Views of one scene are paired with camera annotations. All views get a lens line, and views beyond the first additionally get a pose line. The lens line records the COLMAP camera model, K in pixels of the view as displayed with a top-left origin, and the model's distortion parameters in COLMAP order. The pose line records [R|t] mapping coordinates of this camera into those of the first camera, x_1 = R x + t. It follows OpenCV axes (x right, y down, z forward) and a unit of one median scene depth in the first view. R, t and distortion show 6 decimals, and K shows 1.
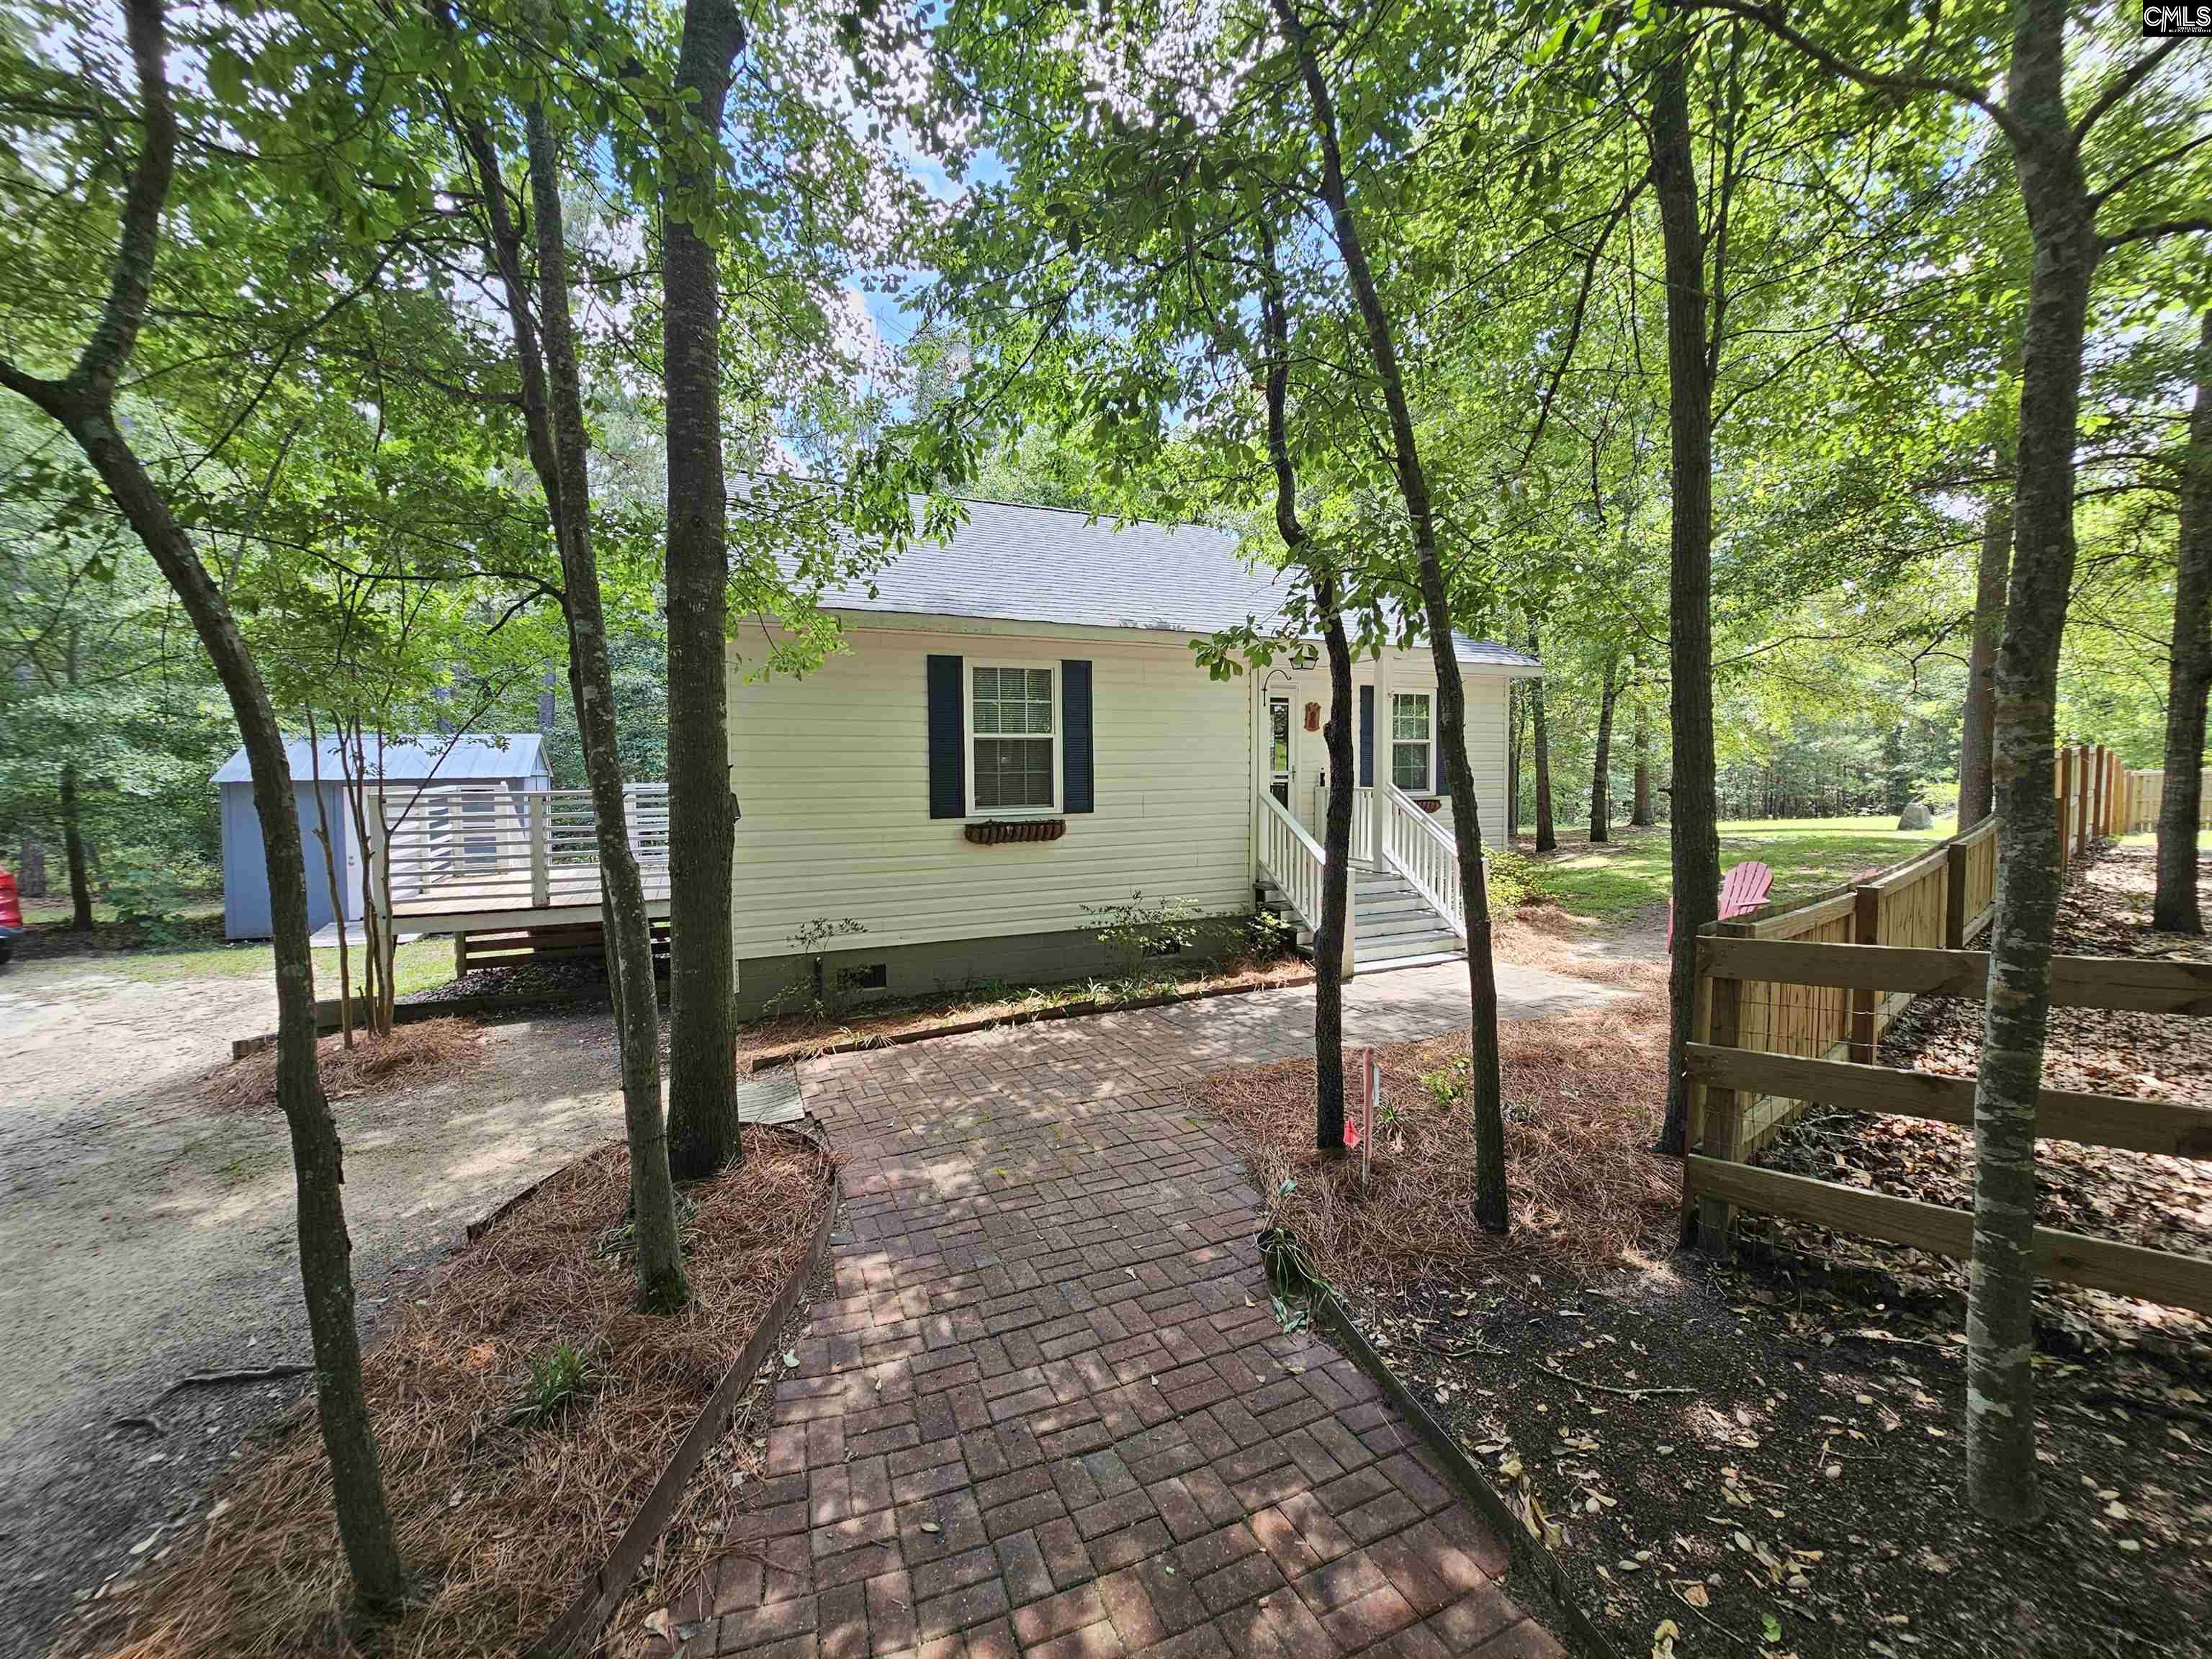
lens RADIAL K [[903.1, 0, 1094.6], [0, 903.1, 799.2], [0, 0, 1]] dist [-0.001867, -0.000256]
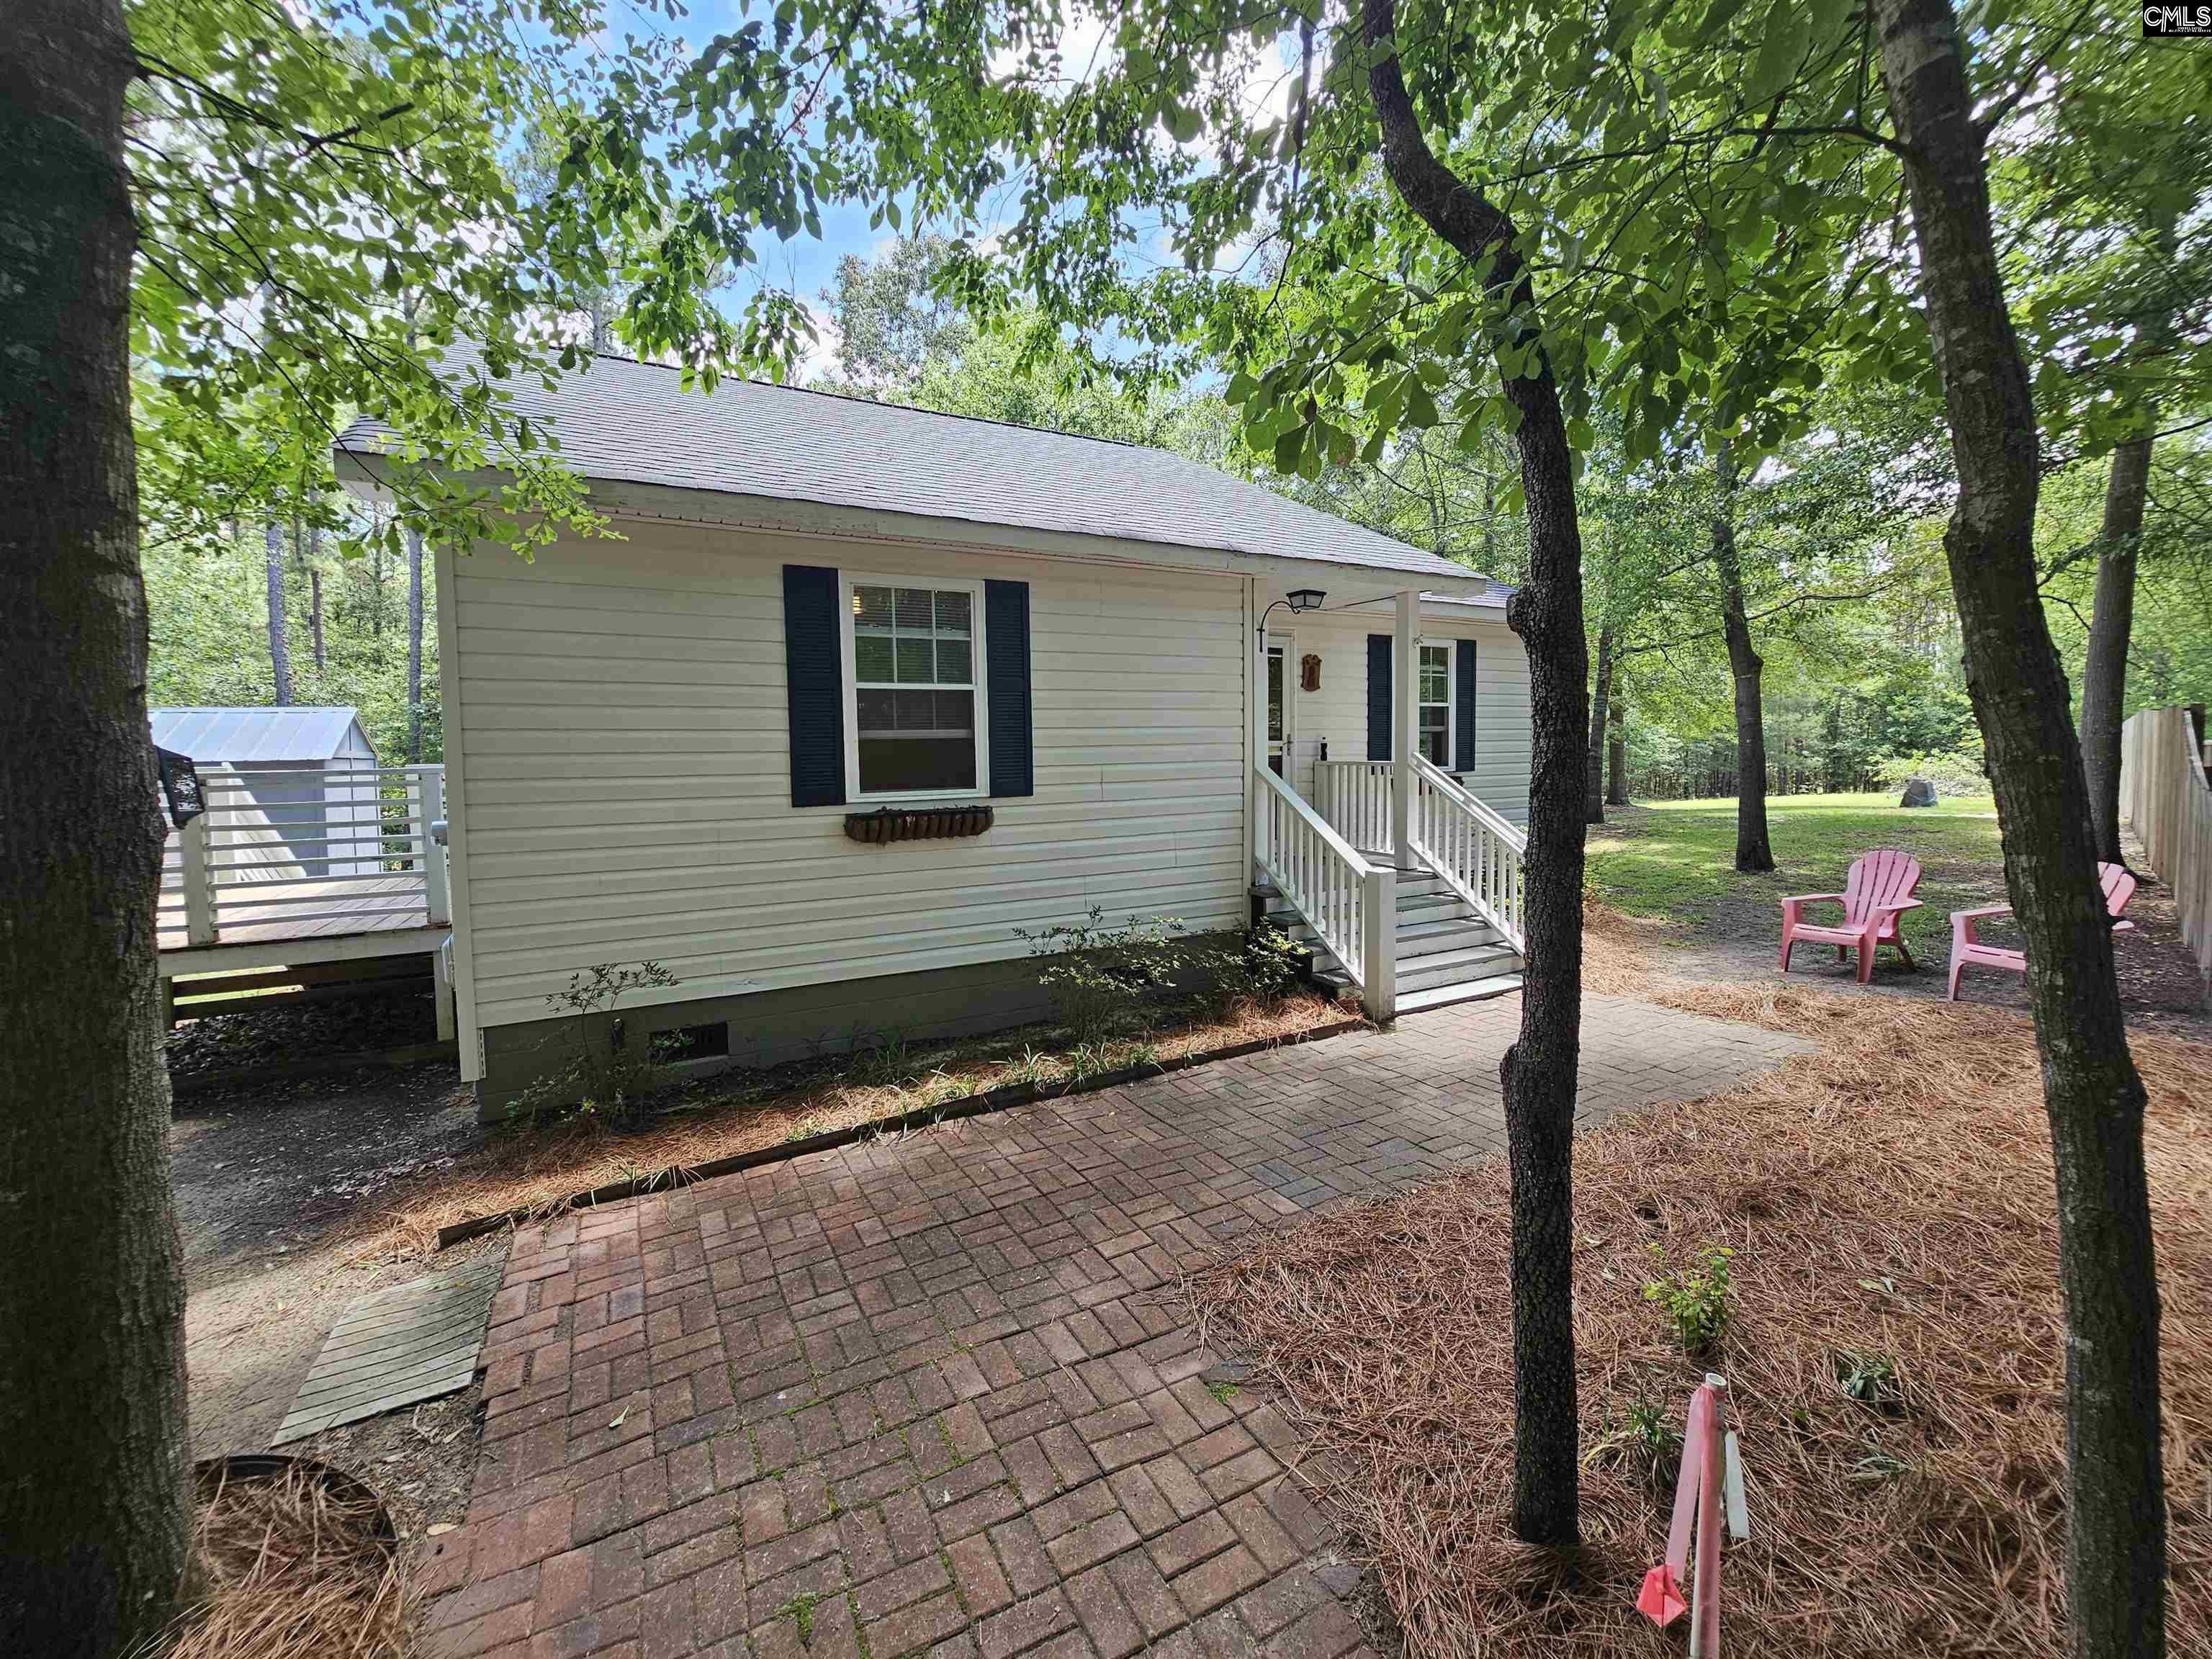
lens RADIAL K [[903.1, 0, 1094.6], [0, 903.1, 799.2], [0, 0, 1]] dist [-0.001867, -0.000256]
pose [[0.998408, -0.010173, 0.055479, 0.008194], [0.009251, 0.999815, 0.016849, 0.006212], [-0.055640, -0.016309, 0.998318, 0.297422]]
